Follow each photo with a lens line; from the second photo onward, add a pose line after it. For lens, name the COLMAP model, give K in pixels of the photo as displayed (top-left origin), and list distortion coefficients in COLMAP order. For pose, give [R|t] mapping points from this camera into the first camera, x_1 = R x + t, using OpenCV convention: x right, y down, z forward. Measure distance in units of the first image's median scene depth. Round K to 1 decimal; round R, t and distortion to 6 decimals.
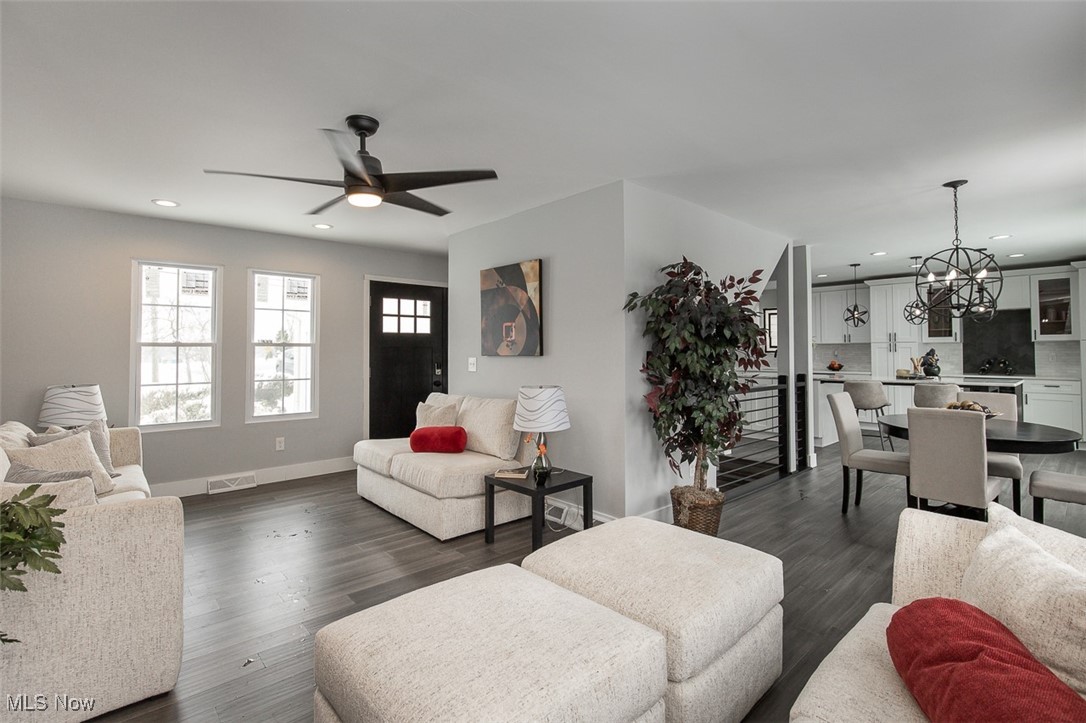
lens RADIAL K [[498.7, 0, 541.1], [0, 498.7, 335.5], [0, 0, 1]] dist [-0.005780, 0.000594]
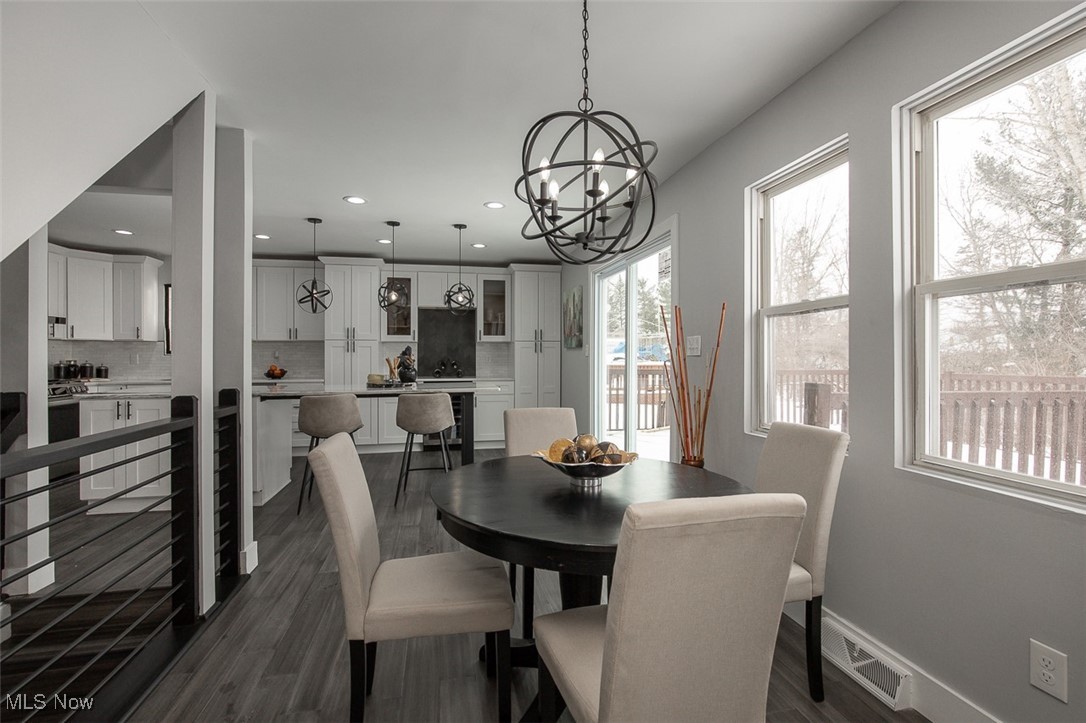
lens RADIAL K [[498.7, 0, 546.4], [0, 498.7, 359.0], [0, 0, 1]] dist [-0.005780, 0.000594]
pose [[0.492726, -0.002795, 0.870180, 0.206453], [-0.027153, 0.999459, 0.018585, 0.024347], [-0.869761, -0.032785, 0.492384, 0.402253]]
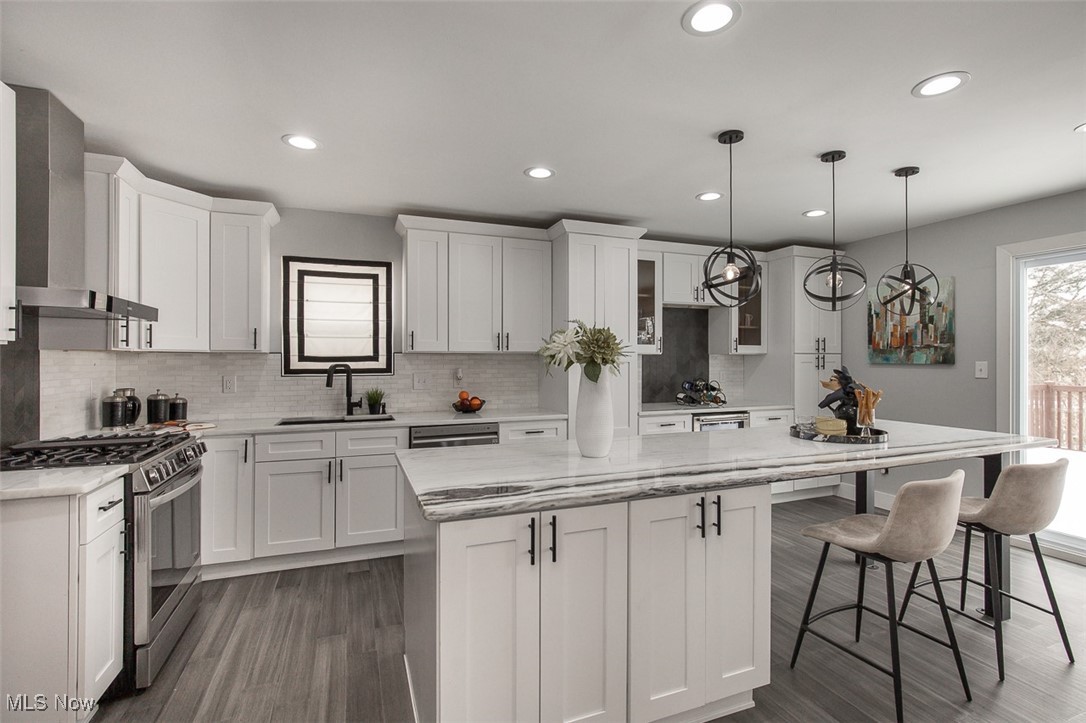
lens RADIAL K [[498.7, 0, 547.3], [0, 498.7, 361.1], [0, 0, 1]] dist [-0.005780, 0.000594]
pose [[0.352432, 0.001048, 0.935837, 0.247321], [-0.027989, 0.999564, 0.009421, 0.022933], [-0.935419, -0.029513, 0.352307, 1.003802]]
